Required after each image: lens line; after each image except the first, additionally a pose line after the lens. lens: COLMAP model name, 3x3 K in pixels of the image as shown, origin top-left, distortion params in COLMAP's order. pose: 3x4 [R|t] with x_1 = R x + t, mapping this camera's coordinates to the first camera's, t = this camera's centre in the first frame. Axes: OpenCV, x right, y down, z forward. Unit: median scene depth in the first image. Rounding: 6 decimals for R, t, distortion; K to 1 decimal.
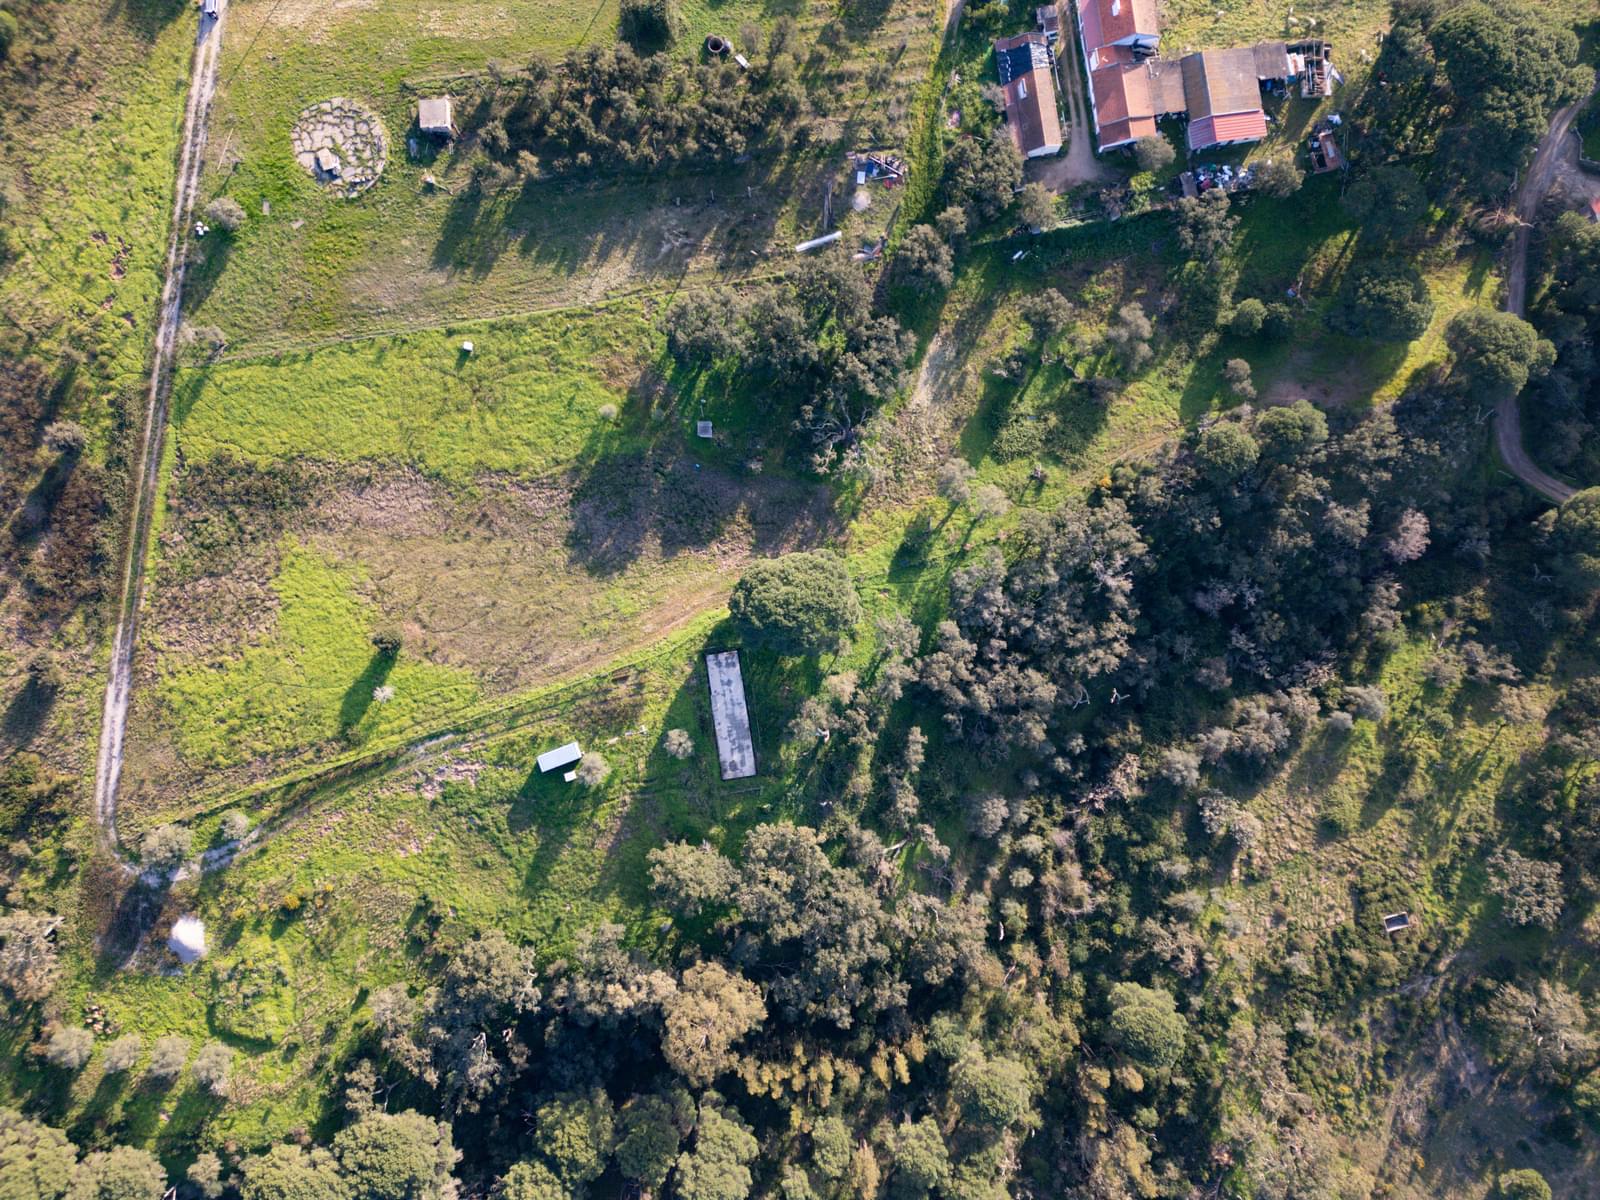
lens RADIAL K [[1125.7, 0, 800.0], [0, 1125.7, 600.0], [0, 0, 1]] dist [0.105181, -0.149048]
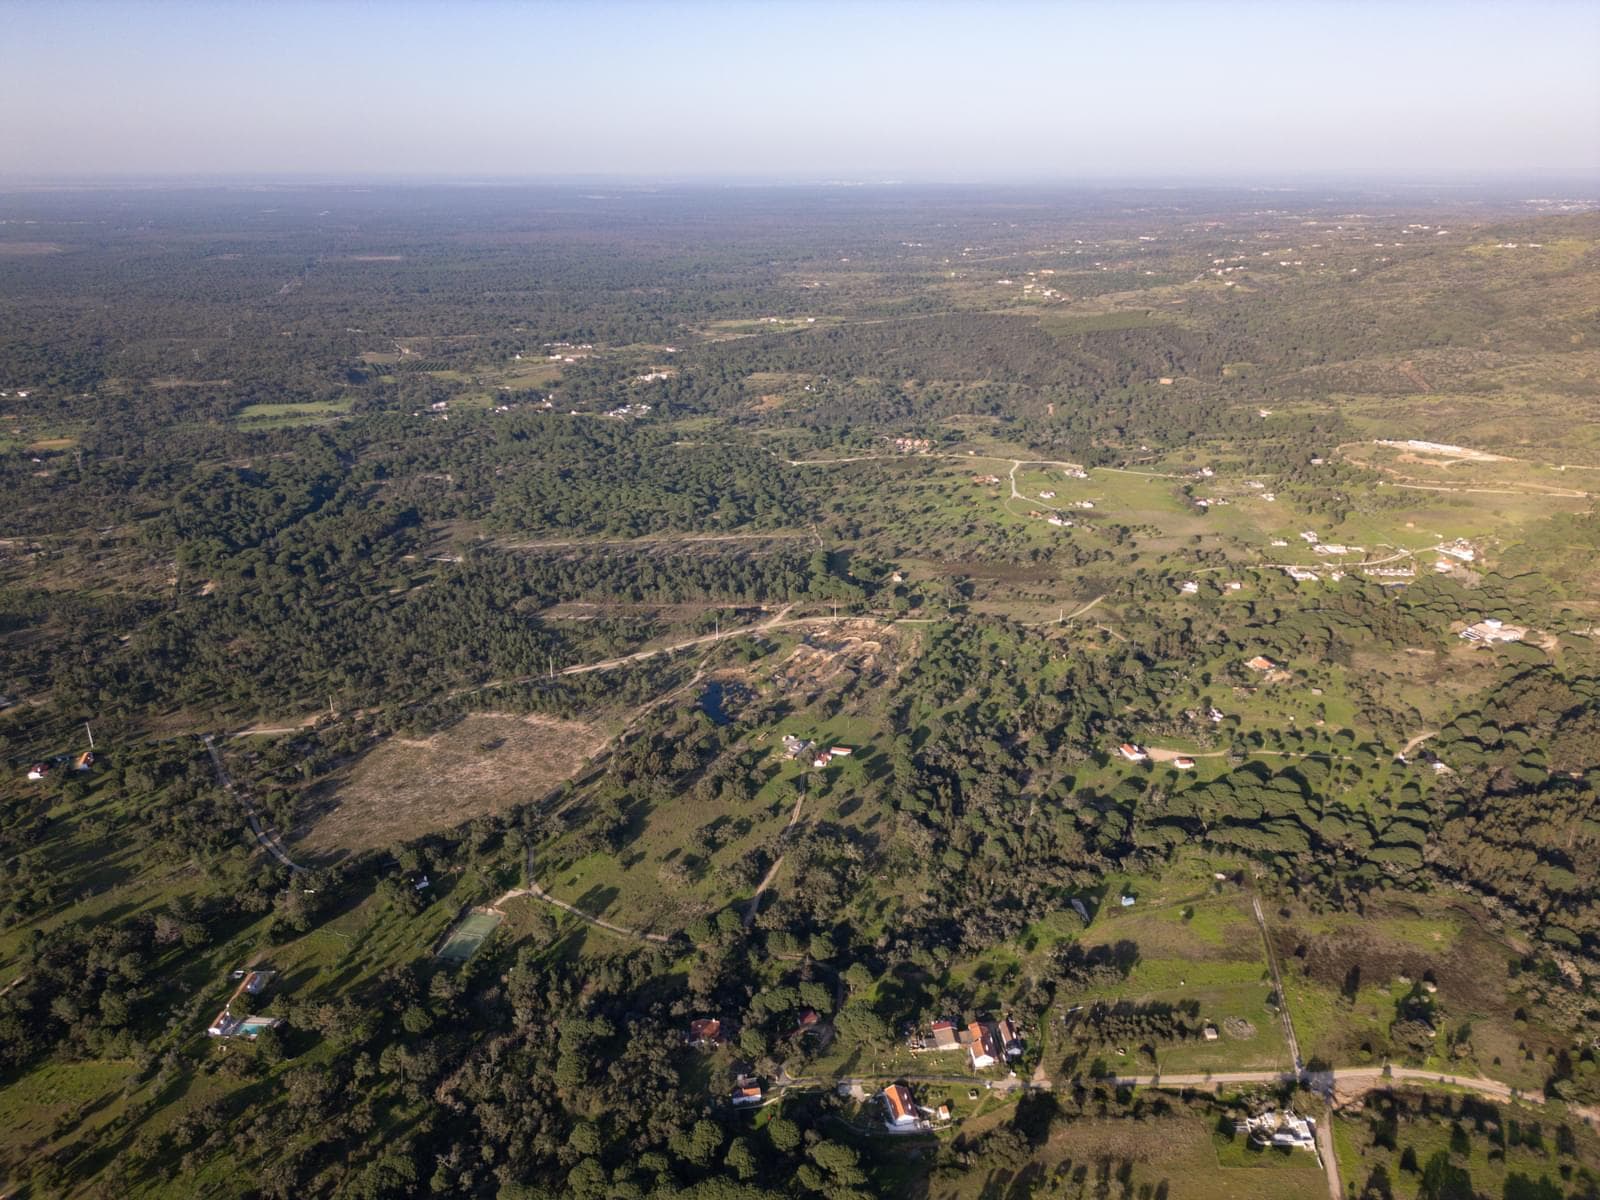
lens RADIAL K [[1115.8, 0, 801.1], [0, 1115.8, 600.9], [0, 0, 1]] dist [0.073651, -0.071134]
pose [[-0.996972, -0.011487, 0.076909, 0.542164], [0.075680, -0.370637, 0.925690, -2.823148], [0.017872, 0.928707, 0.370384, -1.184659]]
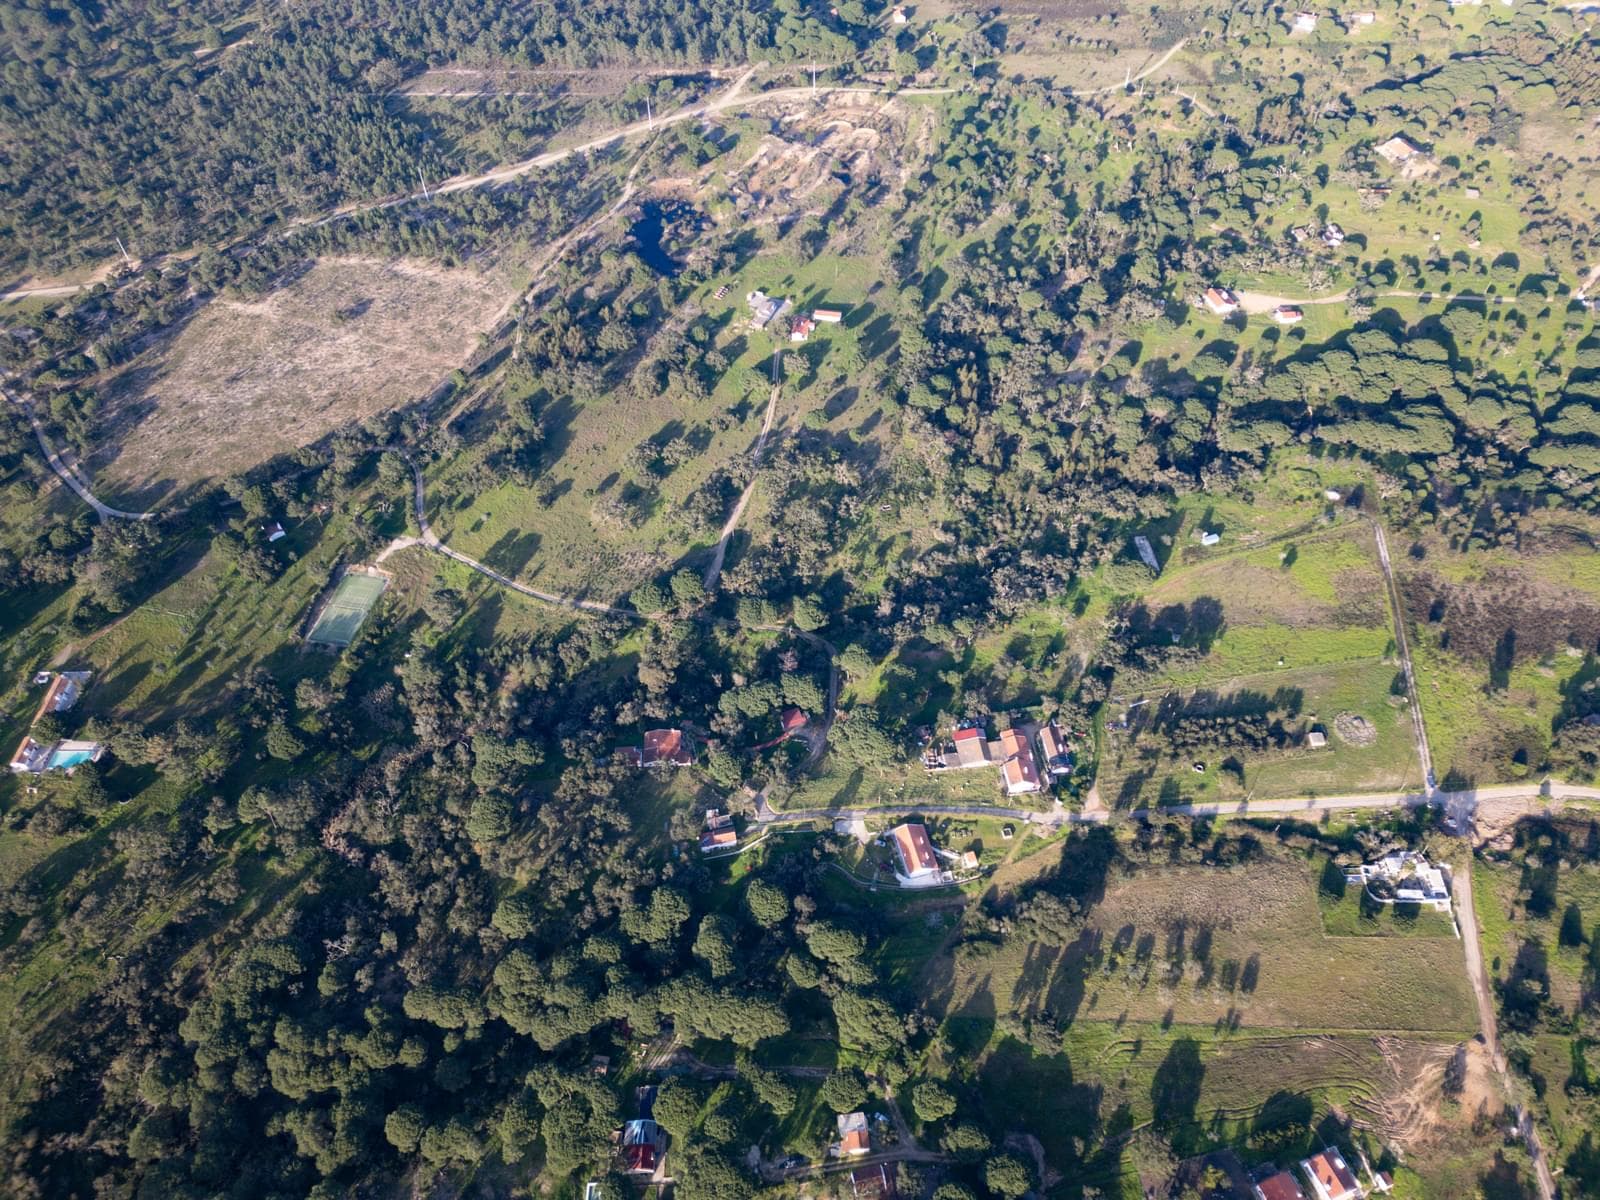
lens RADIAL K [[1094.8, 0, 802.0], [0, 1094.8, 619.2], [0, 0, 1]] dist [0.063584, -0.057342]
pose [[-0.998729, -0.015066, 0.048105, 0.621265], [0.042002, -0.776359, 0.628890, -1.677301], [0.027872, 0.630111, 0.776005, -0.929985]]
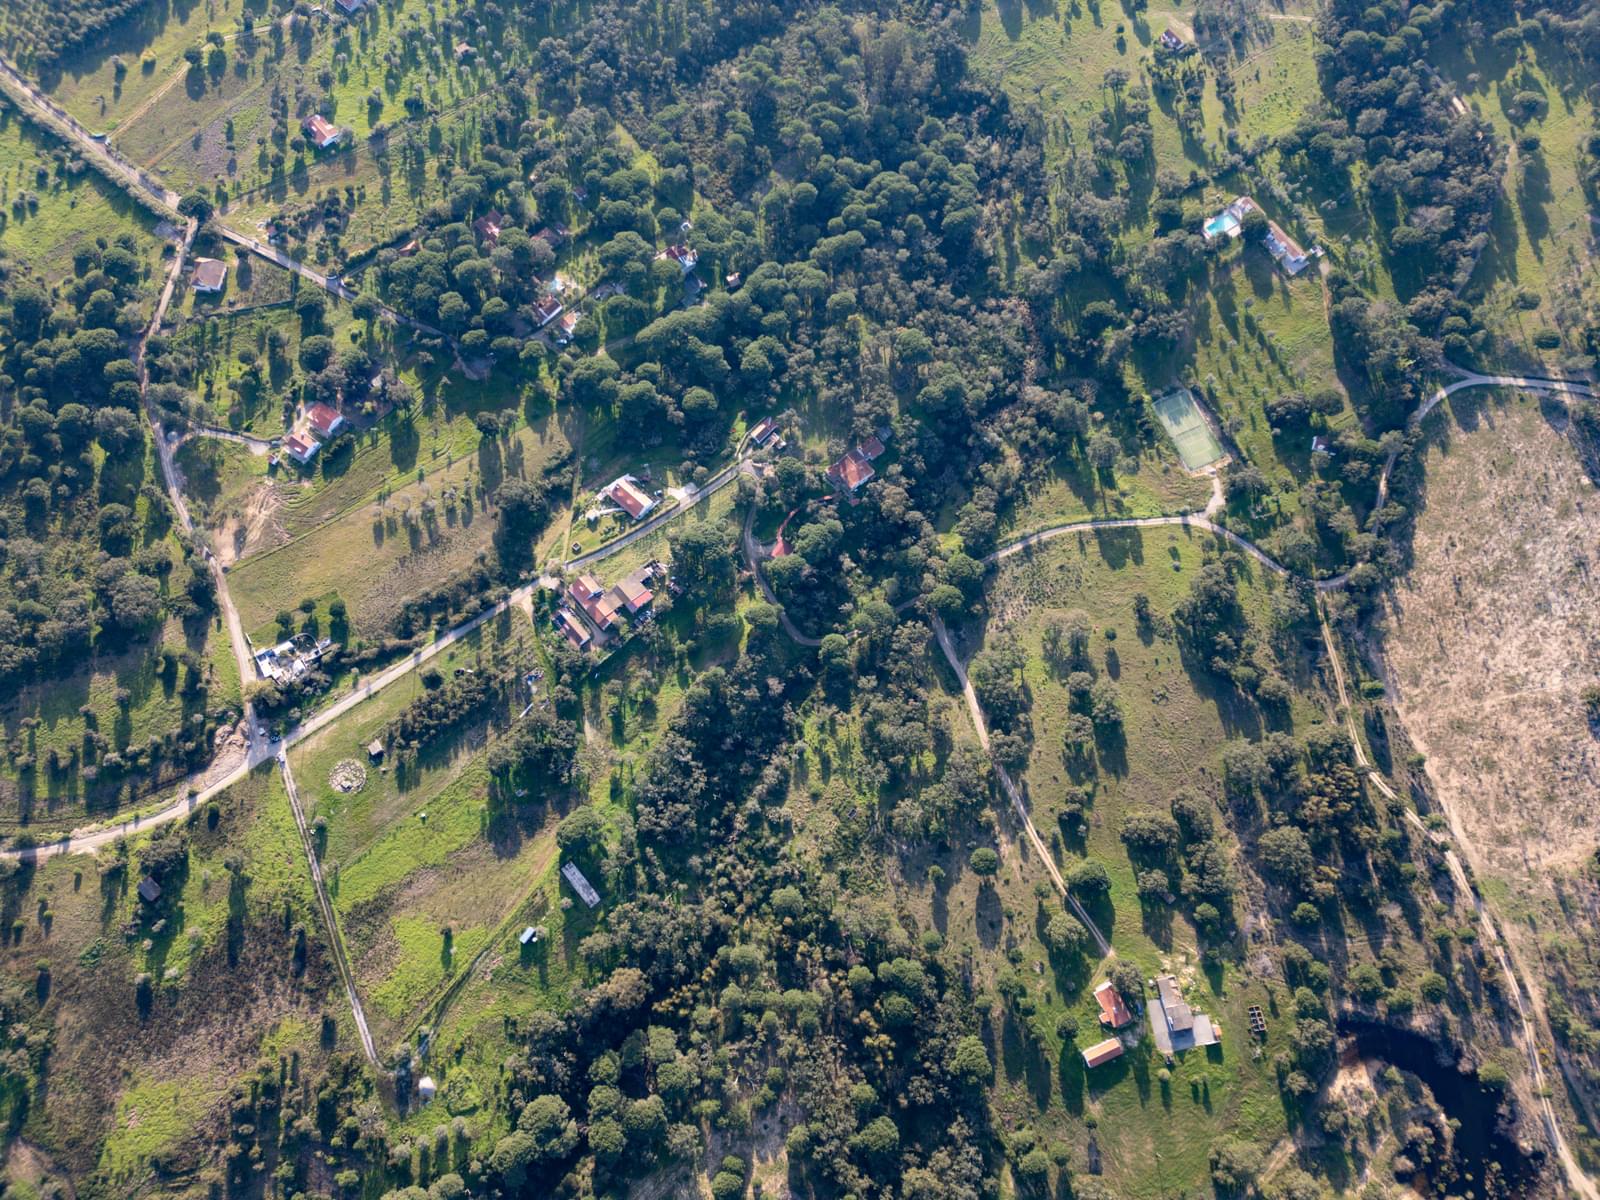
lens RADIAL K [[1115.8, 0, 801.1], [0, 1115.8, 600.9], [0, 0, 1]] dist [0.073651, -0.071134]
pose [[0.846941, -0.506032, 0.163166, 0.266026], [0.531658, 0.802812, -0.269874, 0.535395], [0.005573, 0.315316, 0.948971, -1.587437]]
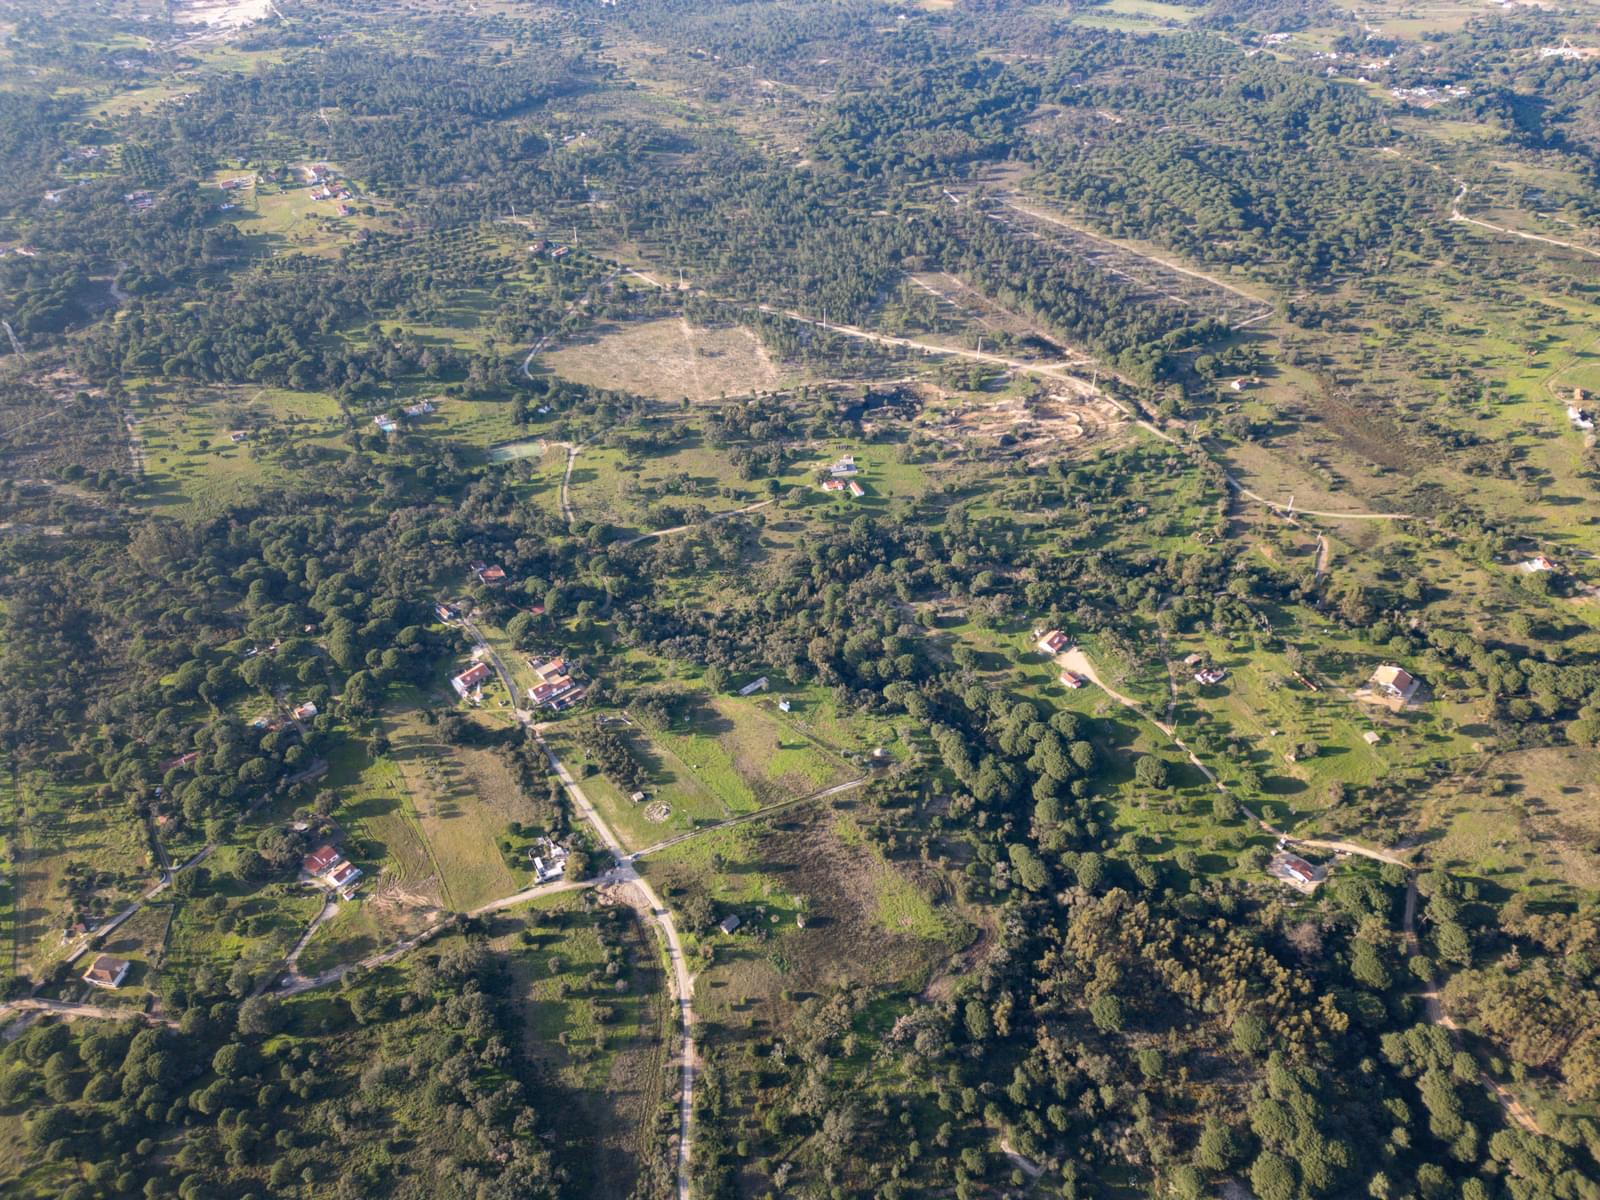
lens RADIAL K [[1115.8, 0, 801.1], [0, 1115.8, 600.9], [0, 0, 1]] dist [0.073651, -0.071134]
pose [[-0.499686, -0.544535, 0.673644, -2.464131], [0.865991, -0.331398, 0.374479, -1.045487], [0.019328, 0.770491, 0.637157, -1.558490]]
